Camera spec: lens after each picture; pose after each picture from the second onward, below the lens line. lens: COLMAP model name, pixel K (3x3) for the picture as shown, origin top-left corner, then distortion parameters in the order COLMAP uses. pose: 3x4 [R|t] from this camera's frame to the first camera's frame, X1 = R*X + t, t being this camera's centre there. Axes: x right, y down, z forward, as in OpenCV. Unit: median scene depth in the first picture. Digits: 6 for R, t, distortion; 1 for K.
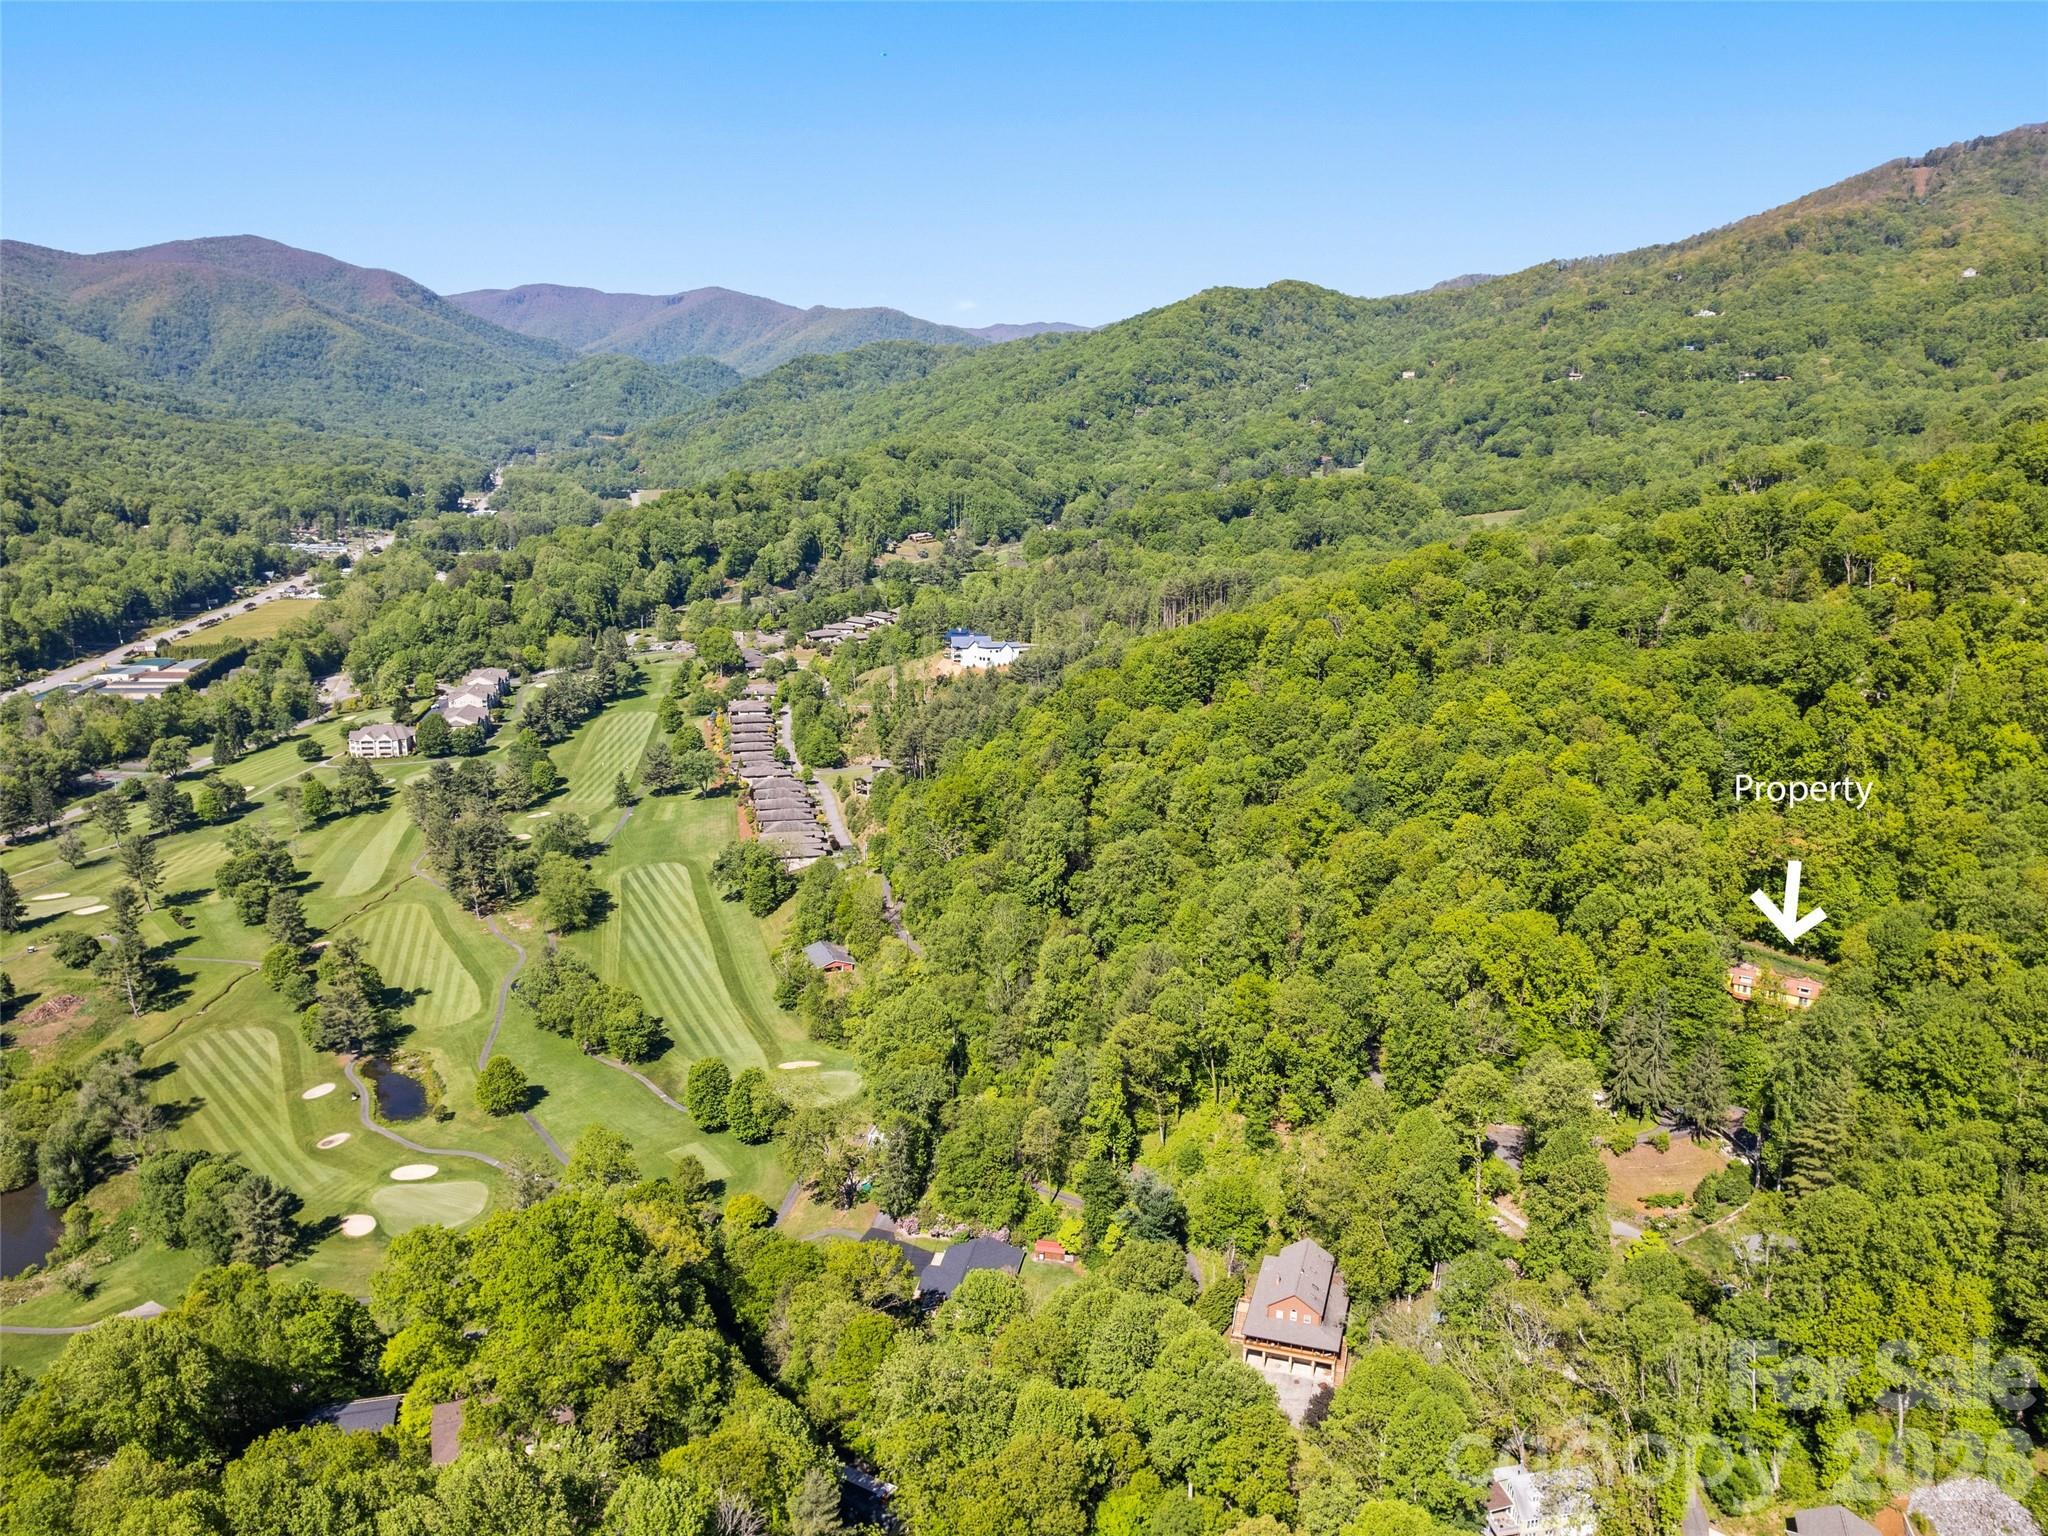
lens RADIAL K [[1499.9, 0, 1038.5], [0, 1499.9, 775.0], [0, 0, 1]] dist [-0.066839, 0.067701]
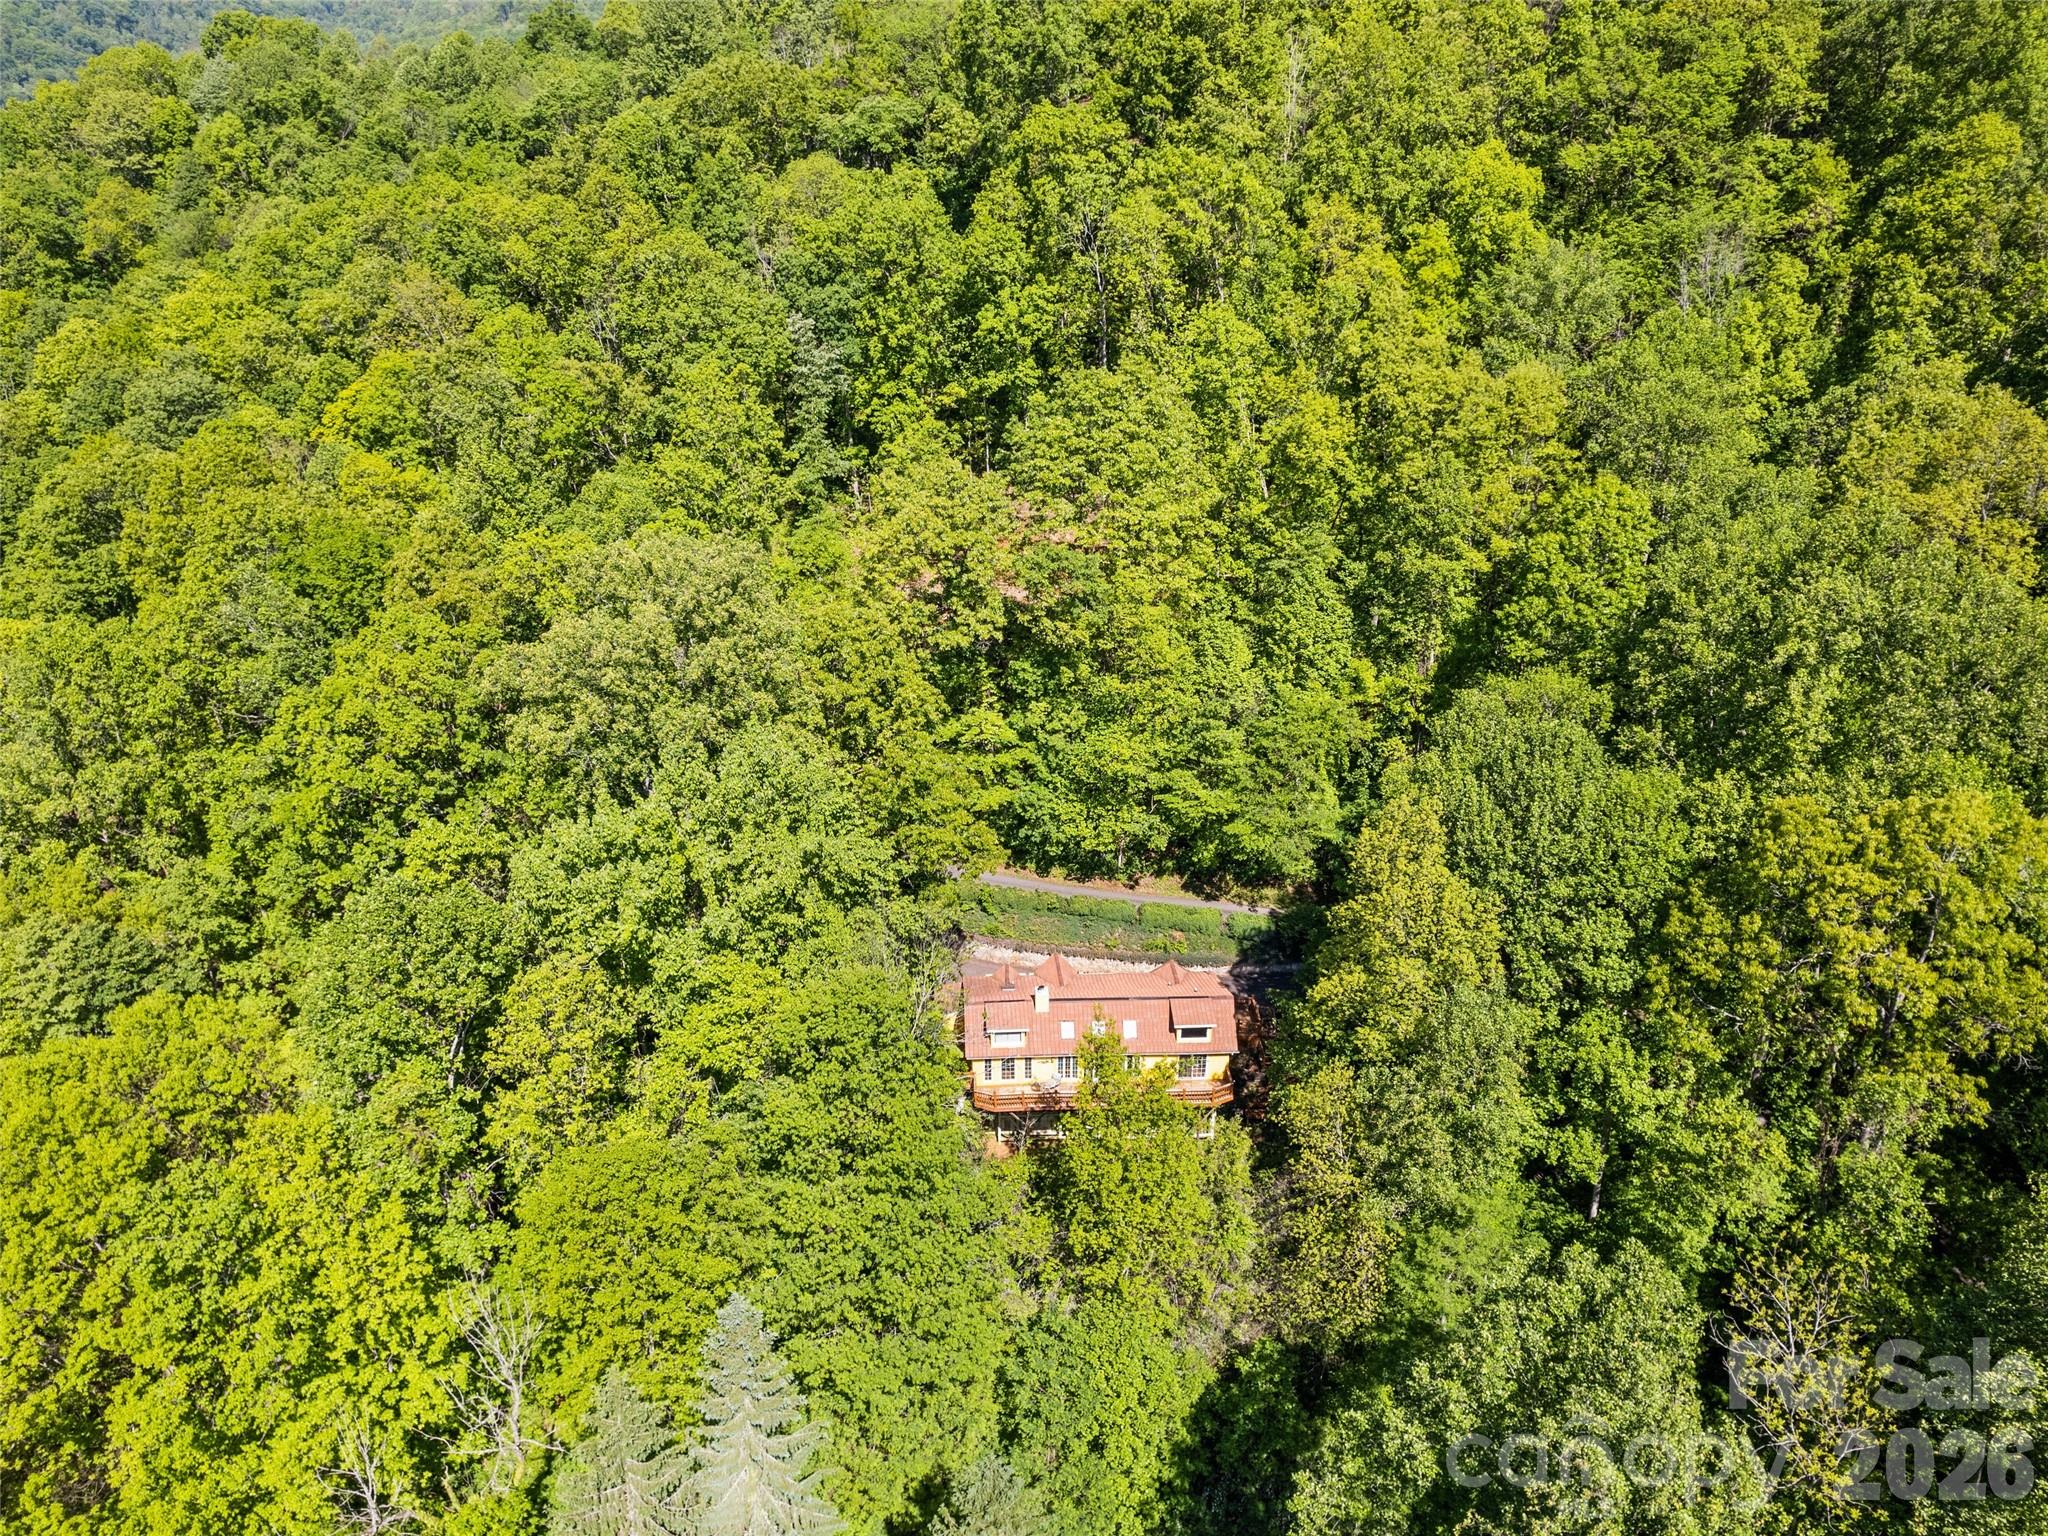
lens RADIAL K [[1499.9, 0, 1038.5], [0, 1499.9, 775.0], [0, 0, 1]] dist [-0.066839, 0.067701]
pose [[0.815884, -0.227022, 0.531784, 0.330264], [0.146397, 0.970837, 0.189849, 0.033781], [-0.559376, -0.077043, 0.825326, 0.738839]]
